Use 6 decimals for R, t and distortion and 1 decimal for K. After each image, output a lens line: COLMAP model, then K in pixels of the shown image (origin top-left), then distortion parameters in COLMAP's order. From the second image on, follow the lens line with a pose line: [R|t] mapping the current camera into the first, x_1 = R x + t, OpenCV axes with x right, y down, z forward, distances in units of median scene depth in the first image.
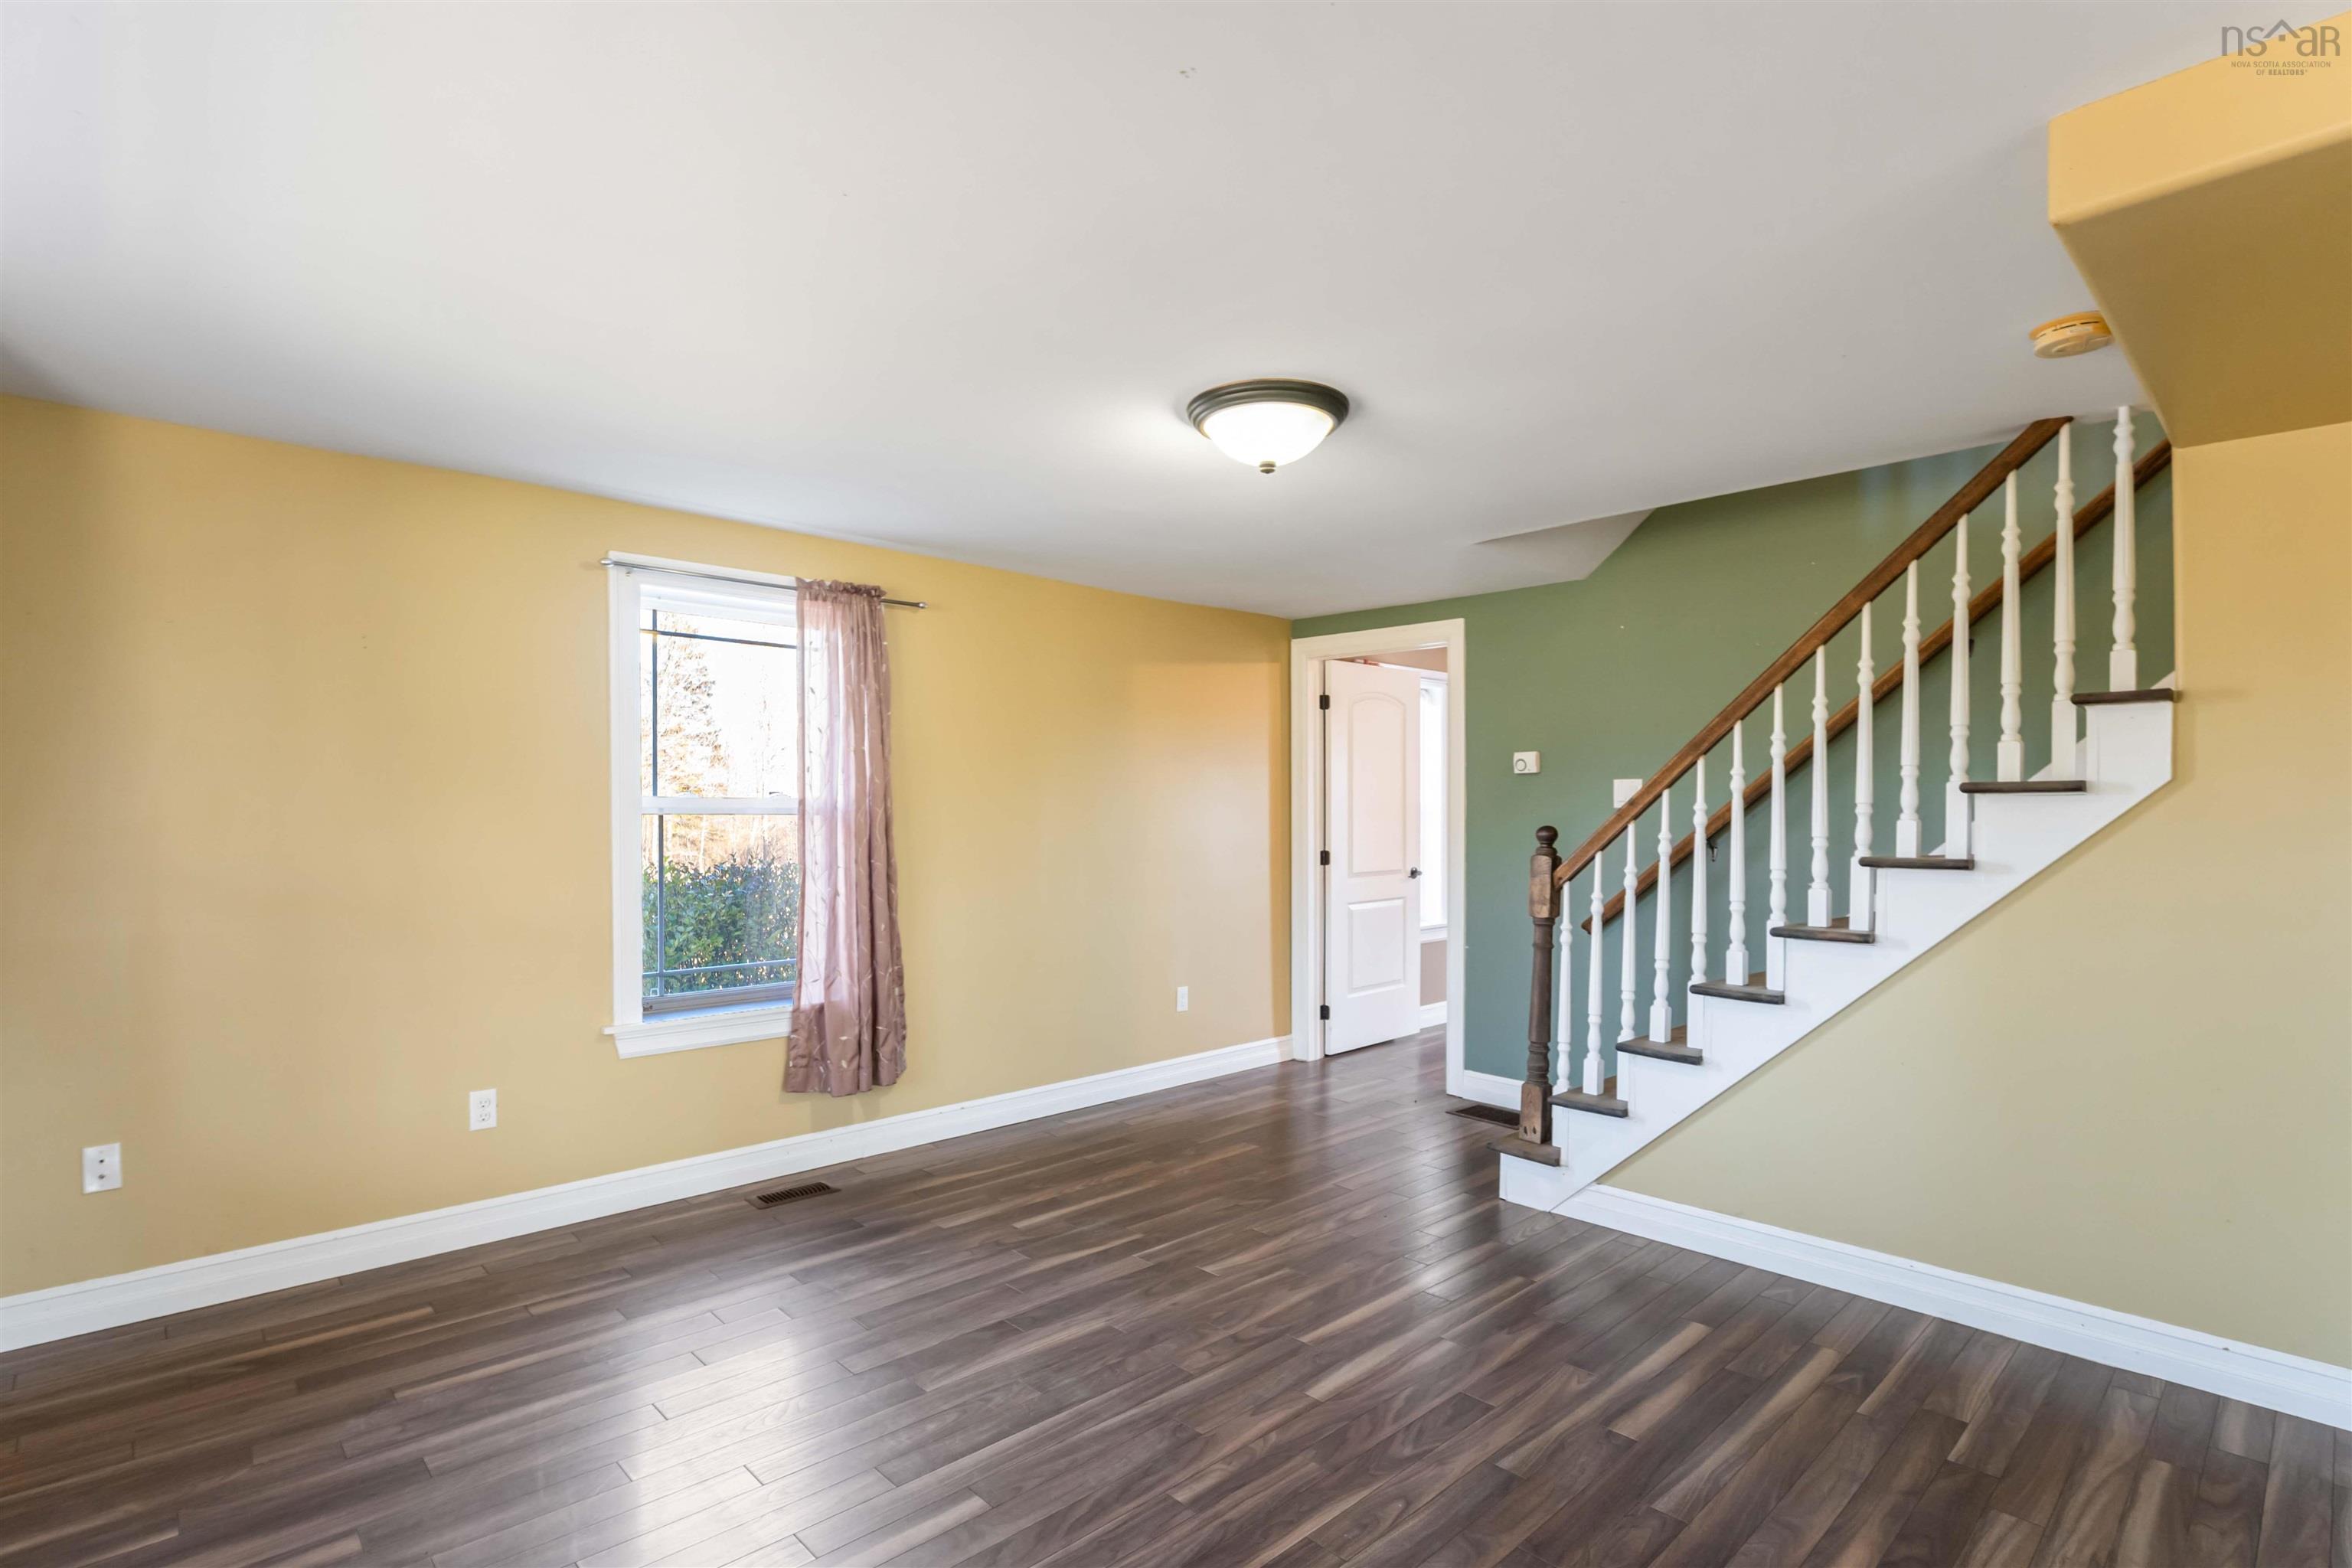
lens RADIAL K [[1127.1, 0, 1184.4], [0, 1127.1, 839.4], [0, 0, 1]] dist [-0.005506, -0.000994]
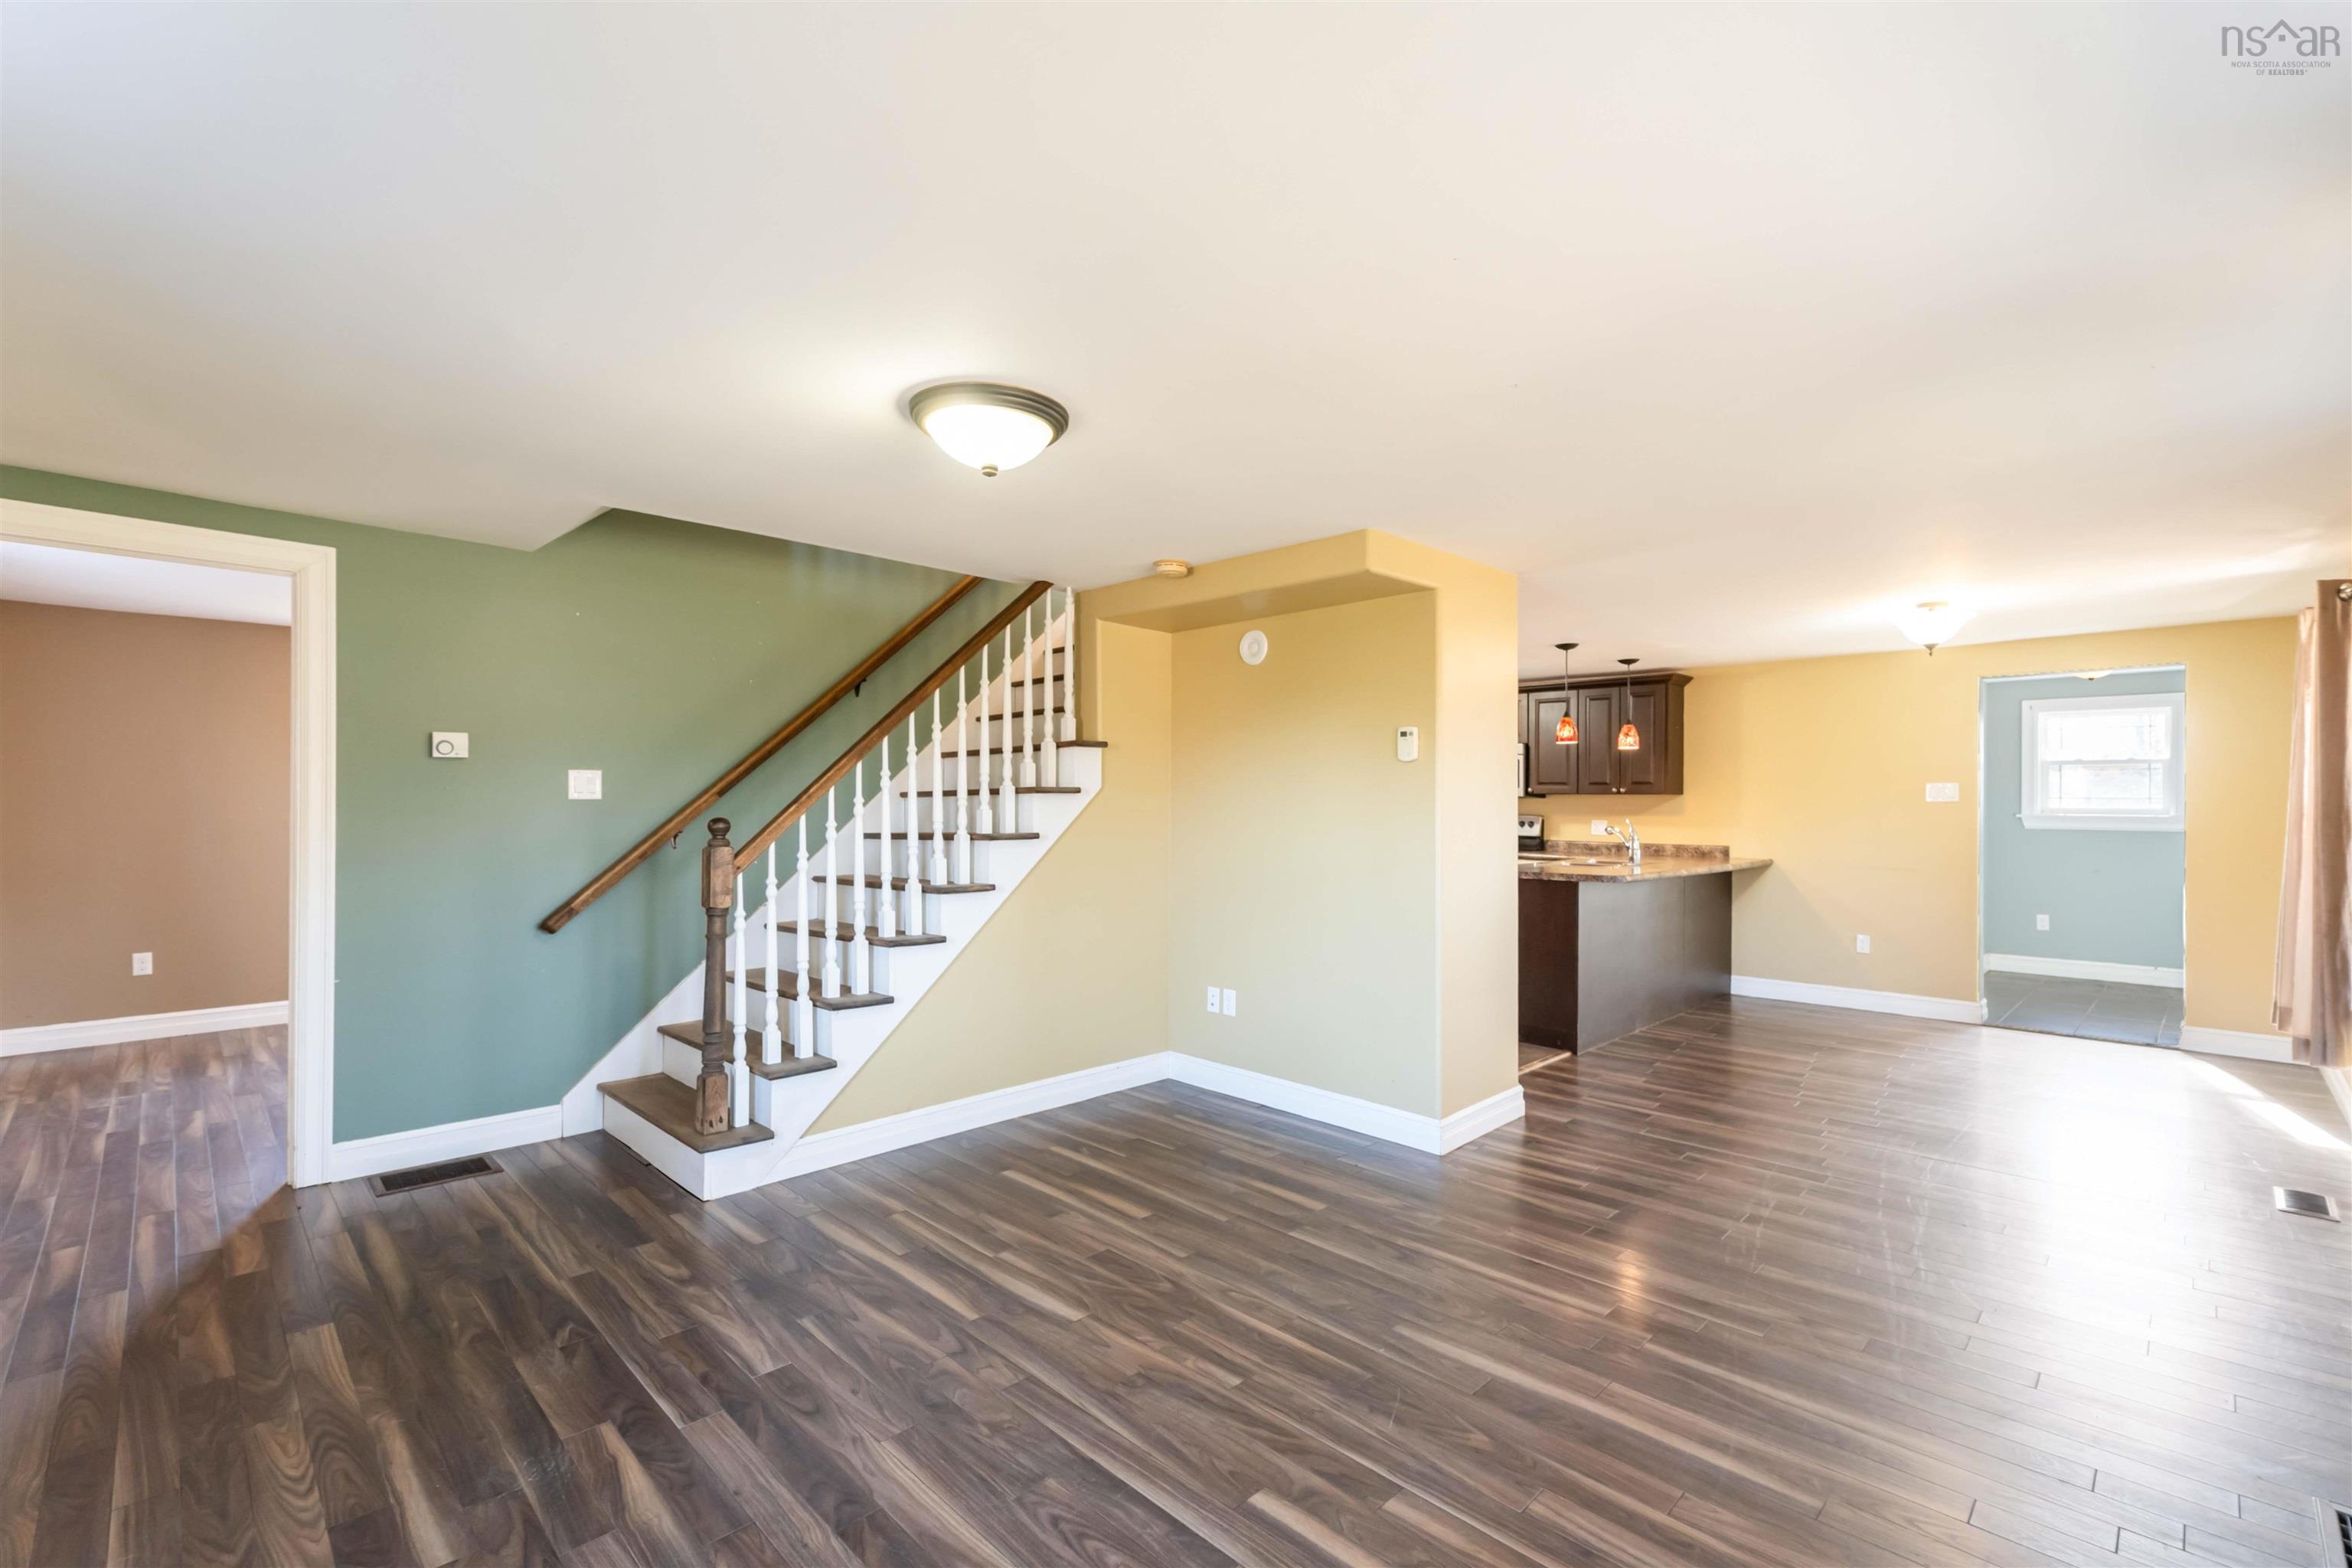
lens RADIAL K [[1010.3, 0, 1183.1], [0, 1010.3, 794.9], [0, 0, 1]] dist [-0.001489, -0.000452]
pose [[-0.015352, 0.006153, 0.999863, -0.432385], [0.021832, 0.999745, -0.005817, -0.012969], [-0.999644, 0.021740, -0.015482, 0.425220]]
